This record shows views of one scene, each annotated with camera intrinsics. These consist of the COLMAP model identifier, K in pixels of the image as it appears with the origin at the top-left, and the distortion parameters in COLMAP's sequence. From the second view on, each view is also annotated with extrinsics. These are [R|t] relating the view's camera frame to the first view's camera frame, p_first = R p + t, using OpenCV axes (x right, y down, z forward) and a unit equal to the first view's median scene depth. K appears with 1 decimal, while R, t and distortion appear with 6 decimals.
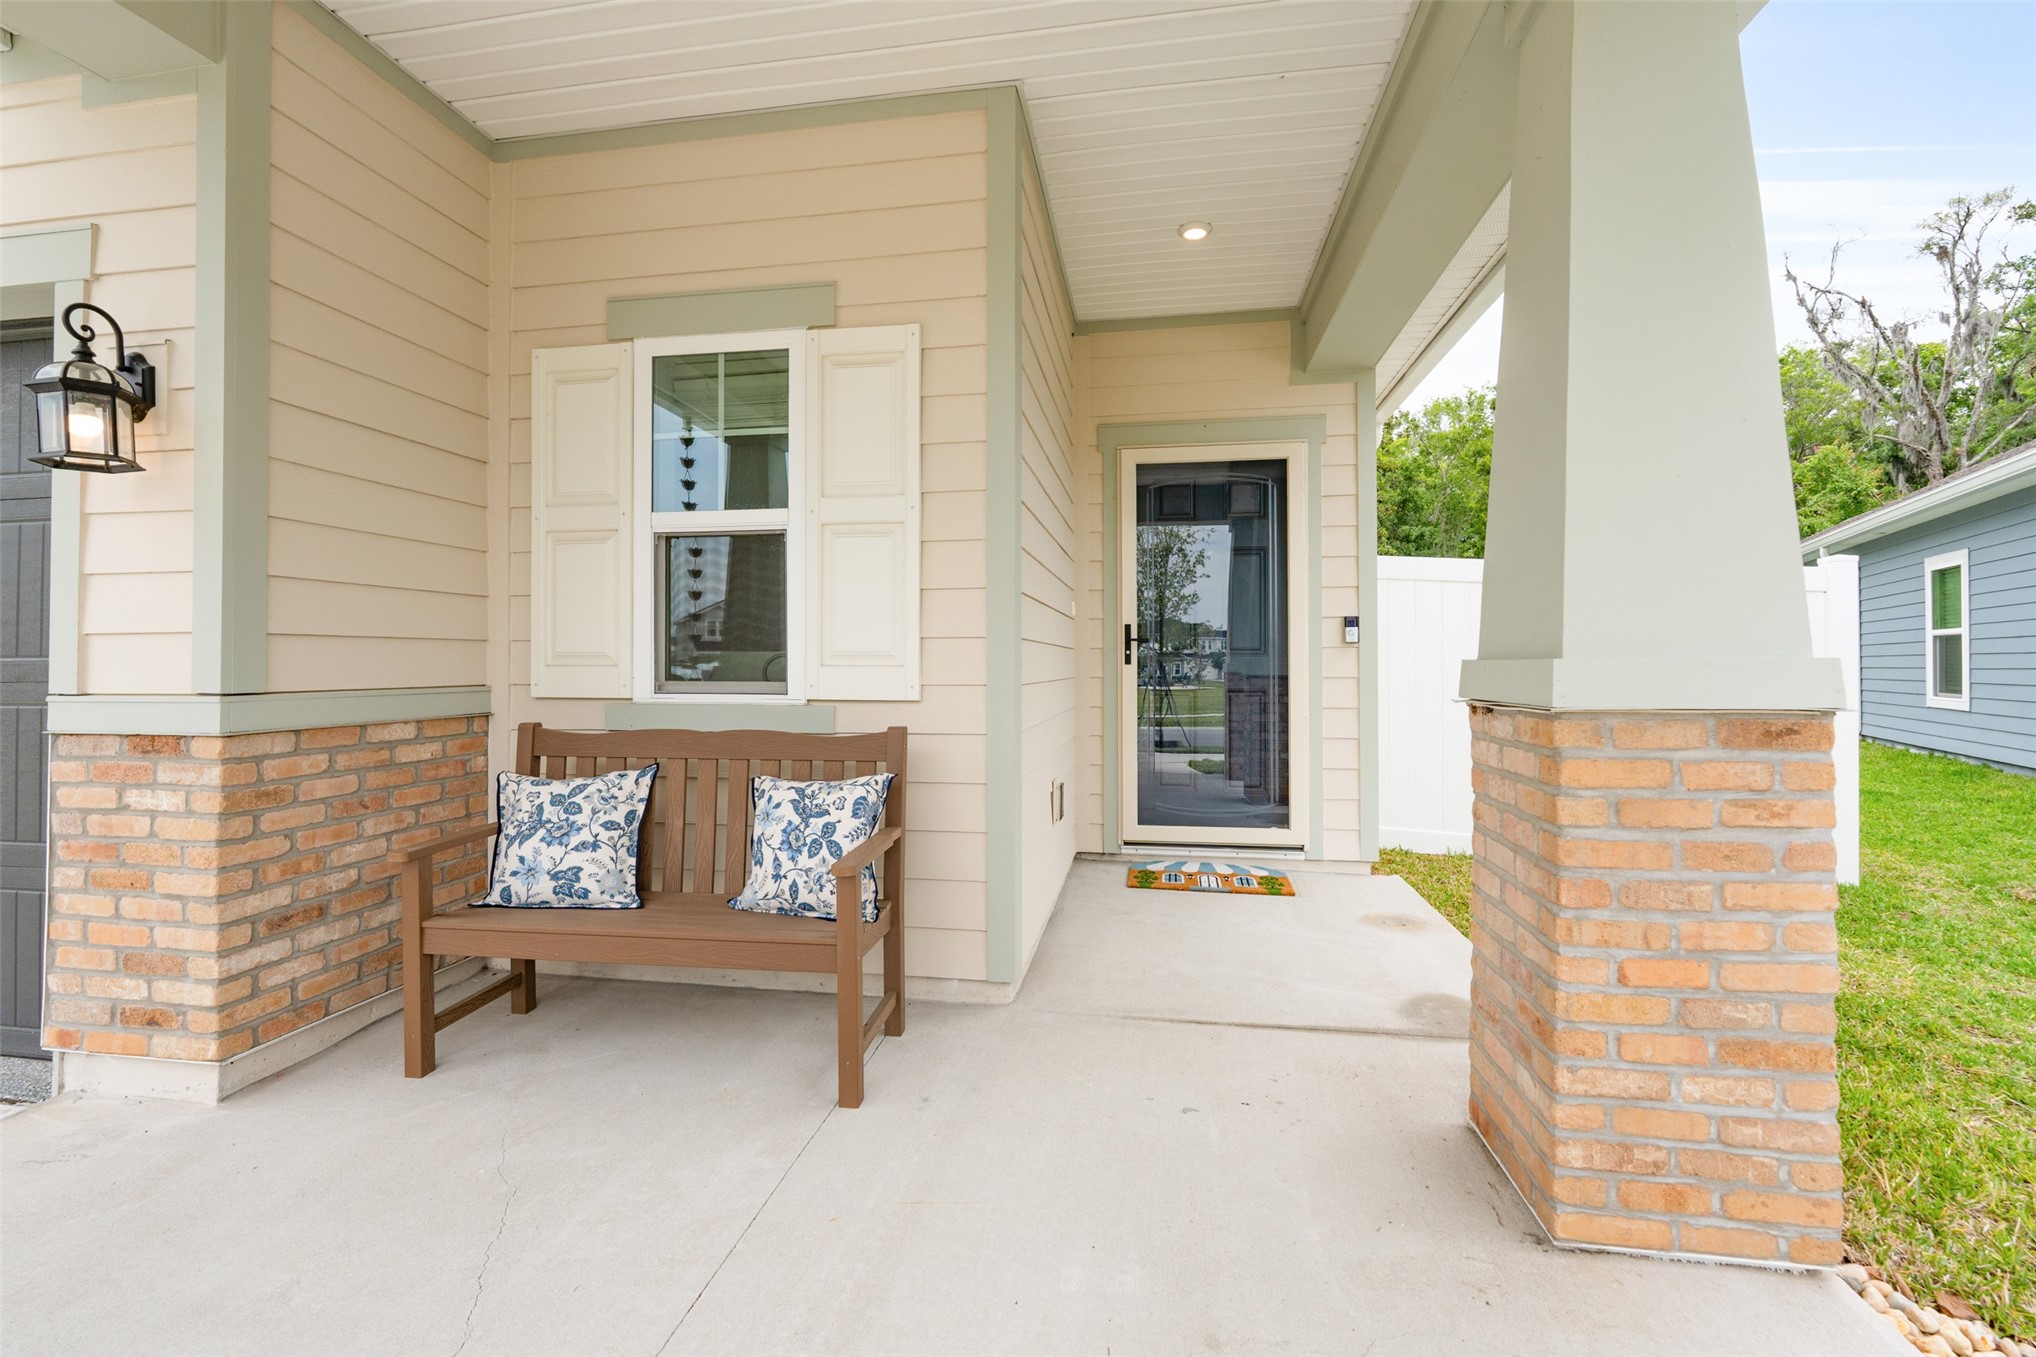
lens RADIAL K [[914.4, 0, 1013.3], [0, 914.4, 684.0], [0, 0, 1]] dist [0.000772, 0.000045]
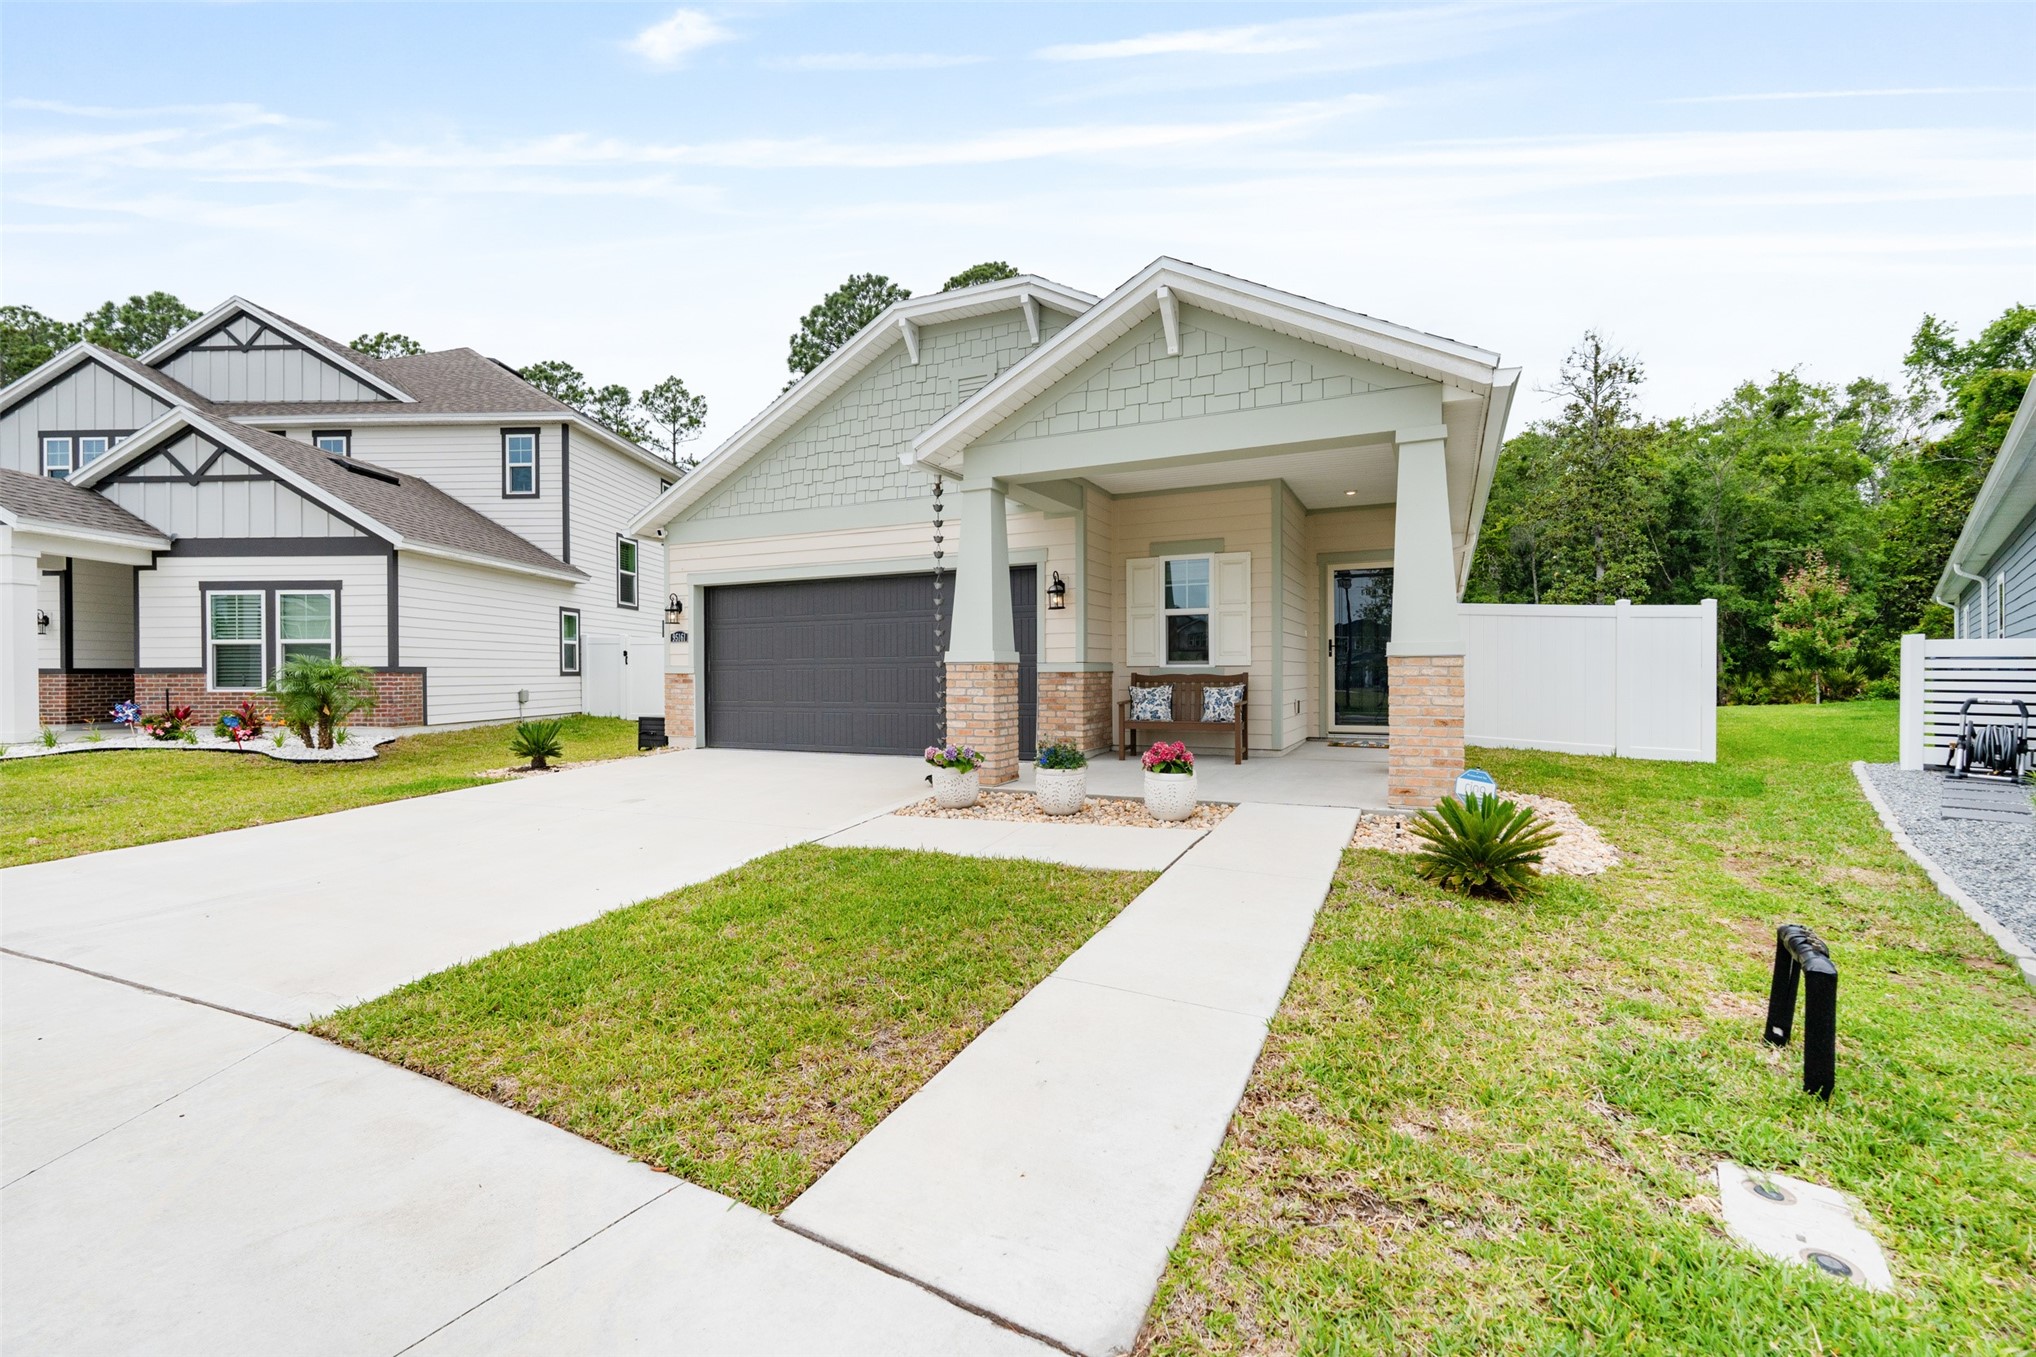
lens RADIAL K [[914.4, 0, 1013.3], [0, 914.4, 684.0], [0, 0, 1]] dist [0.000772, 0.000045]
pose [[0.960789, -0.001155, -0.277280, -0.011477], [-0.001106, 0.999967, -0.007997, 0.115041], [0.277280, 0.007990, 0.960756, -2.480254]]
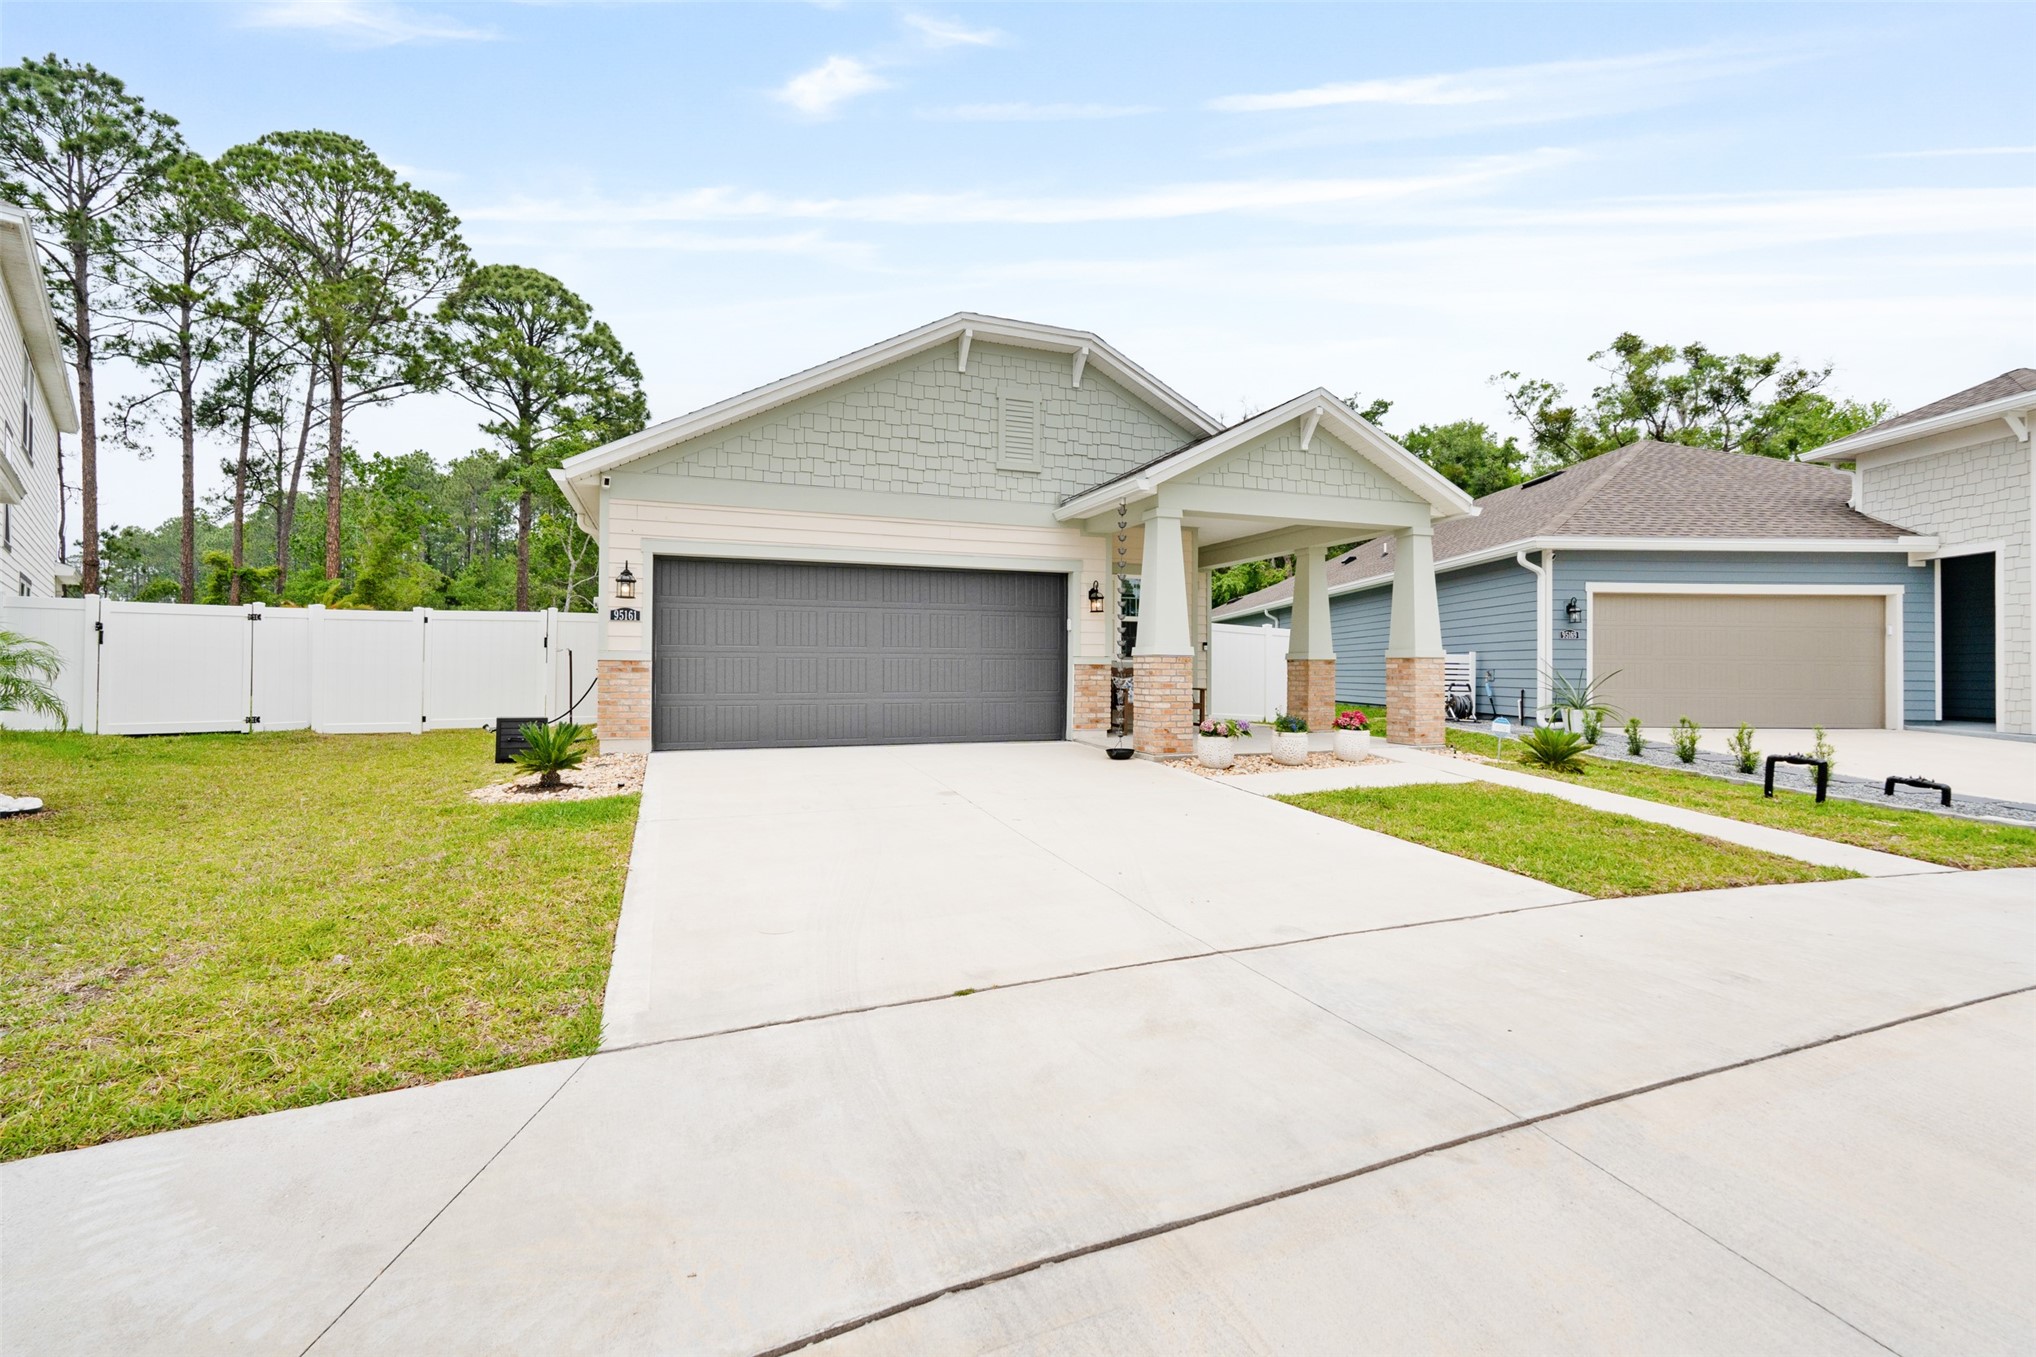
lens RADIAL K [[914.4, 0, 1013.3], [0, 914.4, 684.0], [0, 0, 1]] dist [0.000772, 0.000045]
pose [[0.853229, -0.003581, 0.521524, -3.220909], [0.006254, 0.999975, -0.003365, 0.142837], [-0.521499, 0.006132, 0.853230, -2.493848]]
